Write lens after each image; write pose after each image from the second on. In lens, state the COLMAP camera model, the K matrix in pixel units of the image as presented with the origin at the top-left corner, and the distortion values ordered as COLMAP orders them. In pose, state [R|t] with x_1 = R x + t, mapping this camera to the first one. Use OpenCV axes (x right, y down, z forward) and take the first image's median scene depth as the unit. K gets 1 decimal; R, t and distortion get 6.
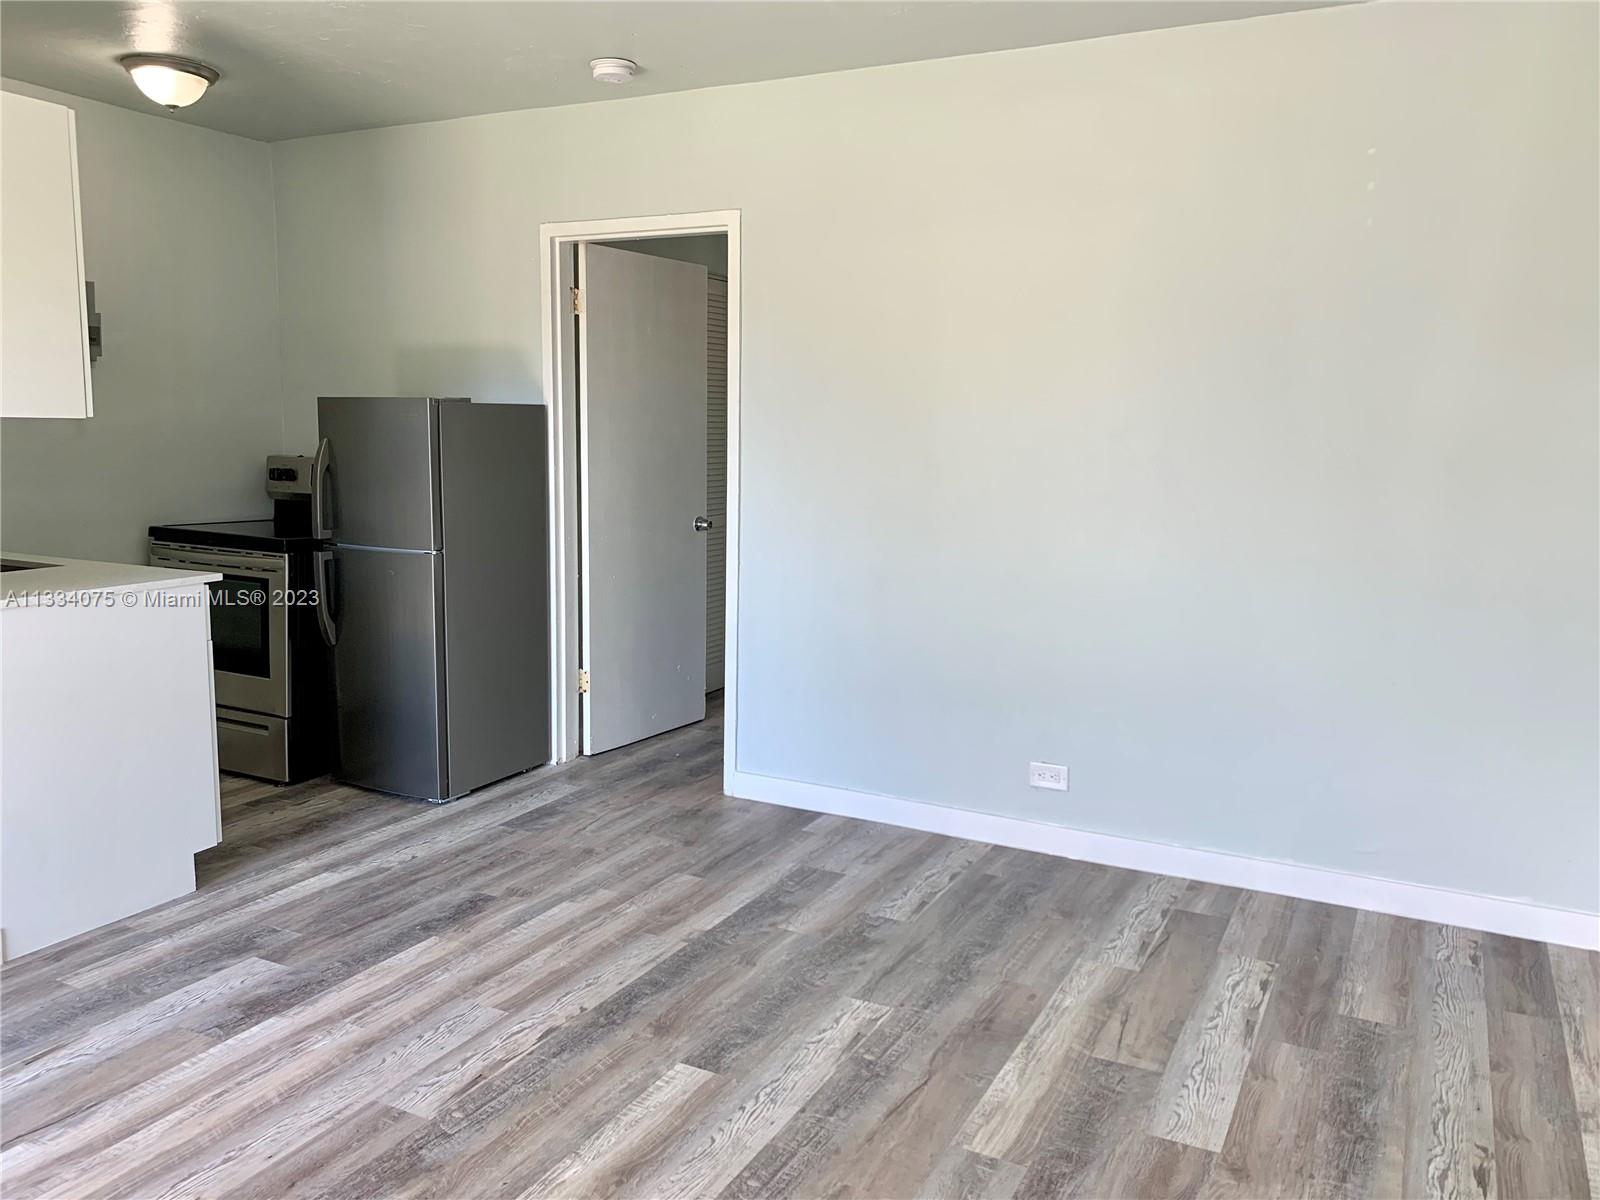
lens RADIAL K [[1206.3, 0, 809.4], [0, 1206.3, 583.4], [0, 0, 1]] dist [0.033534, -0.032599]
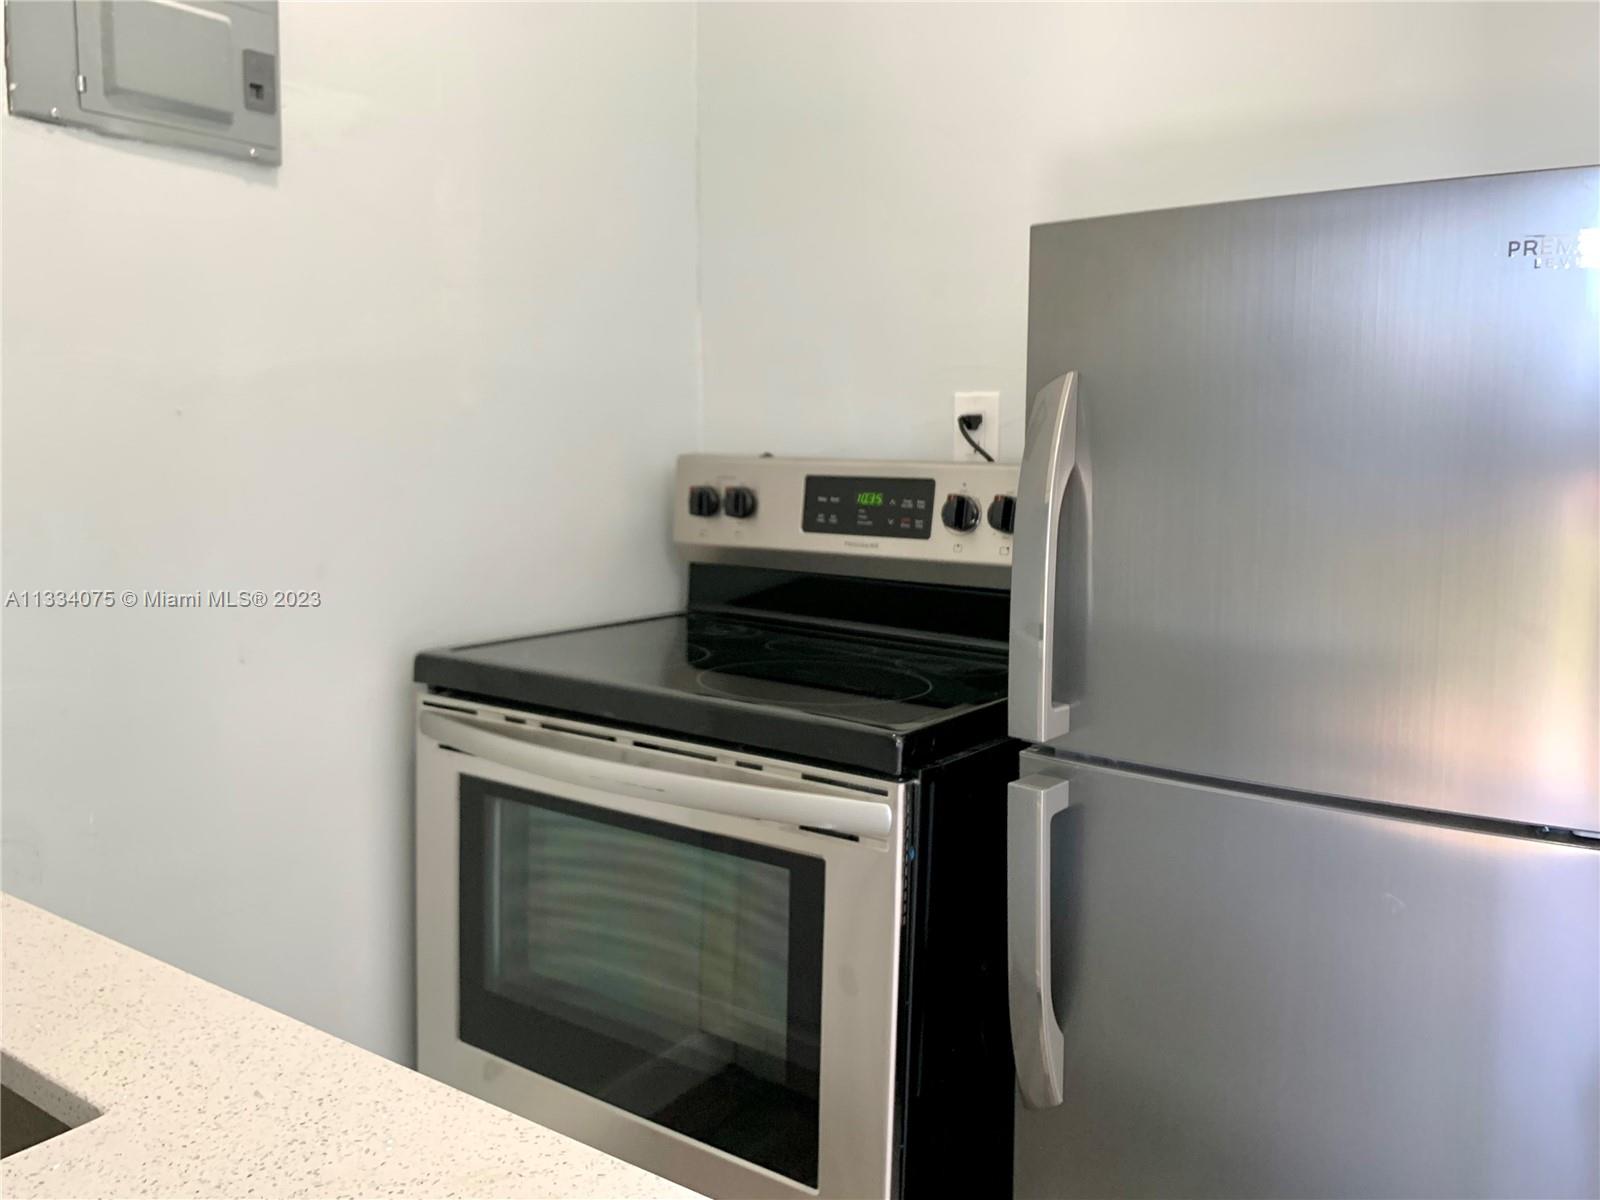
lens RADIAL K [[1206.3, 0, 797.8], [0, 1206.3, 602.7], [0, 0, 1]] dist [0.033534, -0.032599]
pose [[0.994622, 0.005274, -0.103435, -0.606373], [-0.005045, 0.999984, 0.002477, -0.095871], [0.103446, -0.001942, 0.994633, 1.014248]]
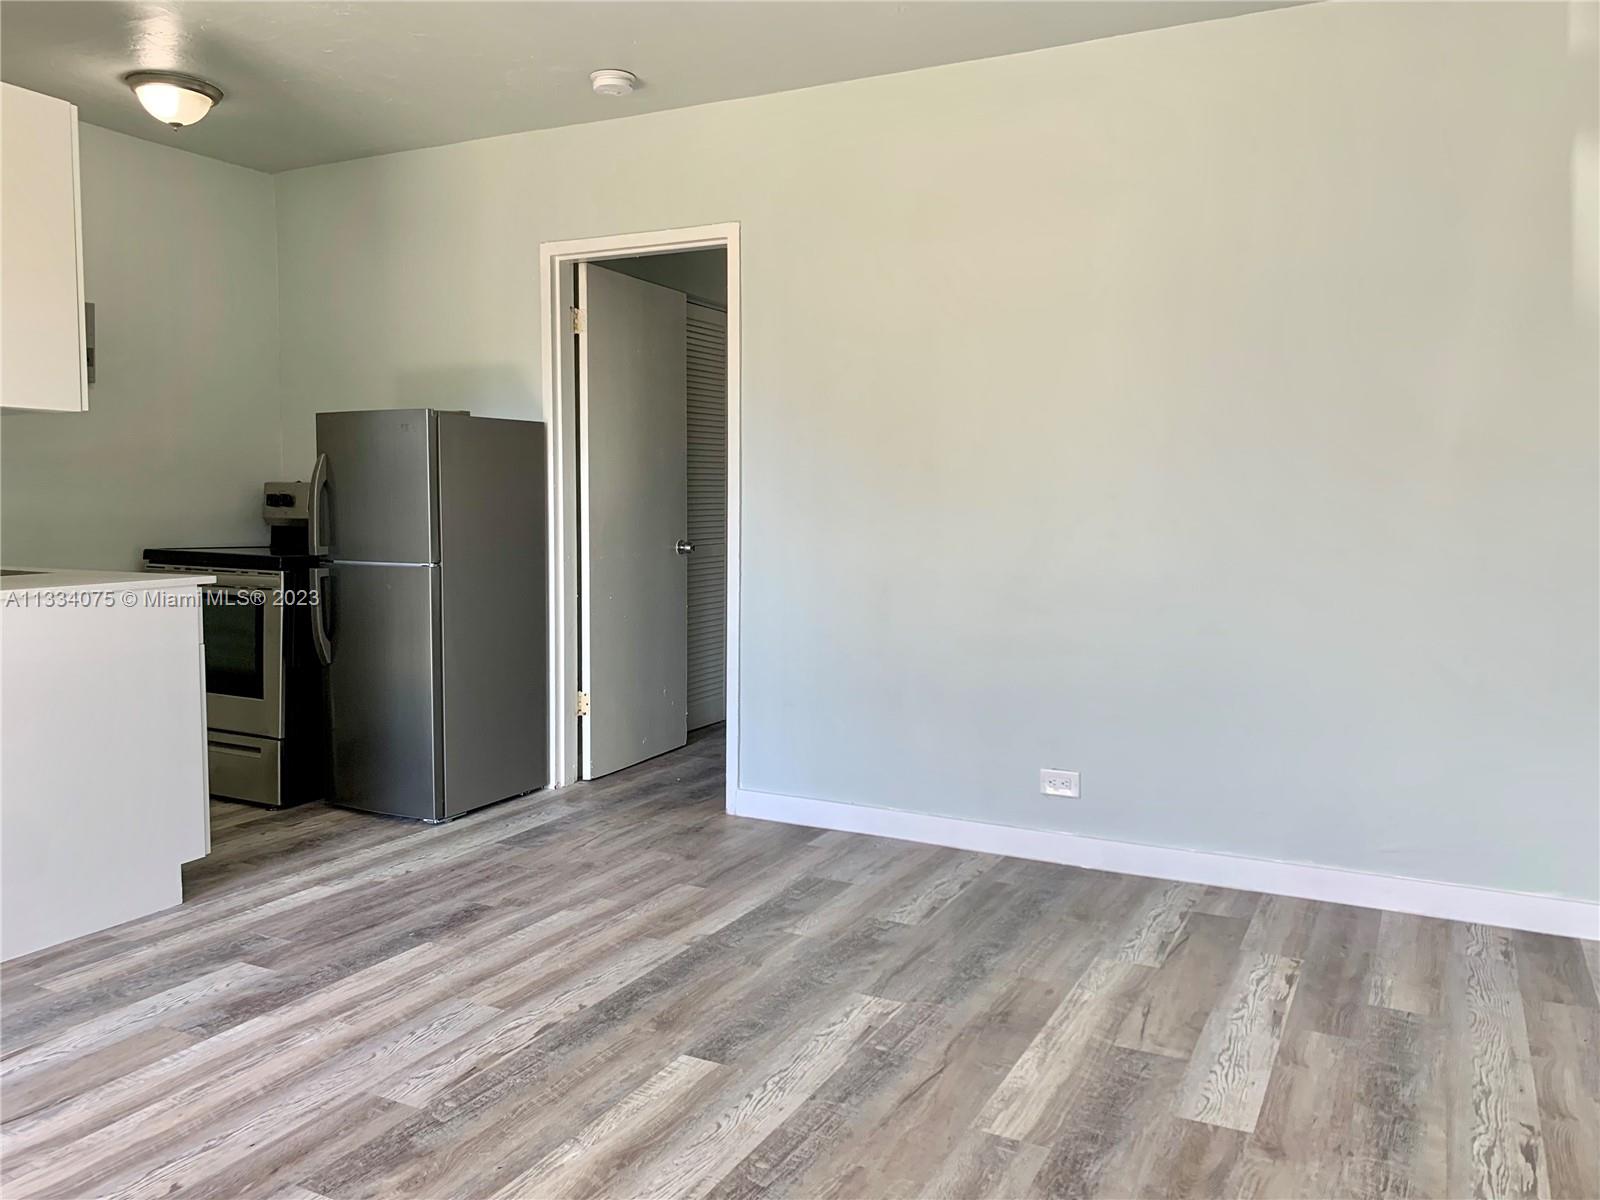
lens RADIAL K [[1206.3, 0, 809.2], [0, 1206.3, 586.5], [0, 0, 1]] dist [0.033534, -0.032599]
pose [[0.999946, -0.010367, 0.000813, -0.003979], [0.010396, 0.998219, -0.058742, 0.071920], [-0.000202, 0.058747, 0.998273, 0.020294]]
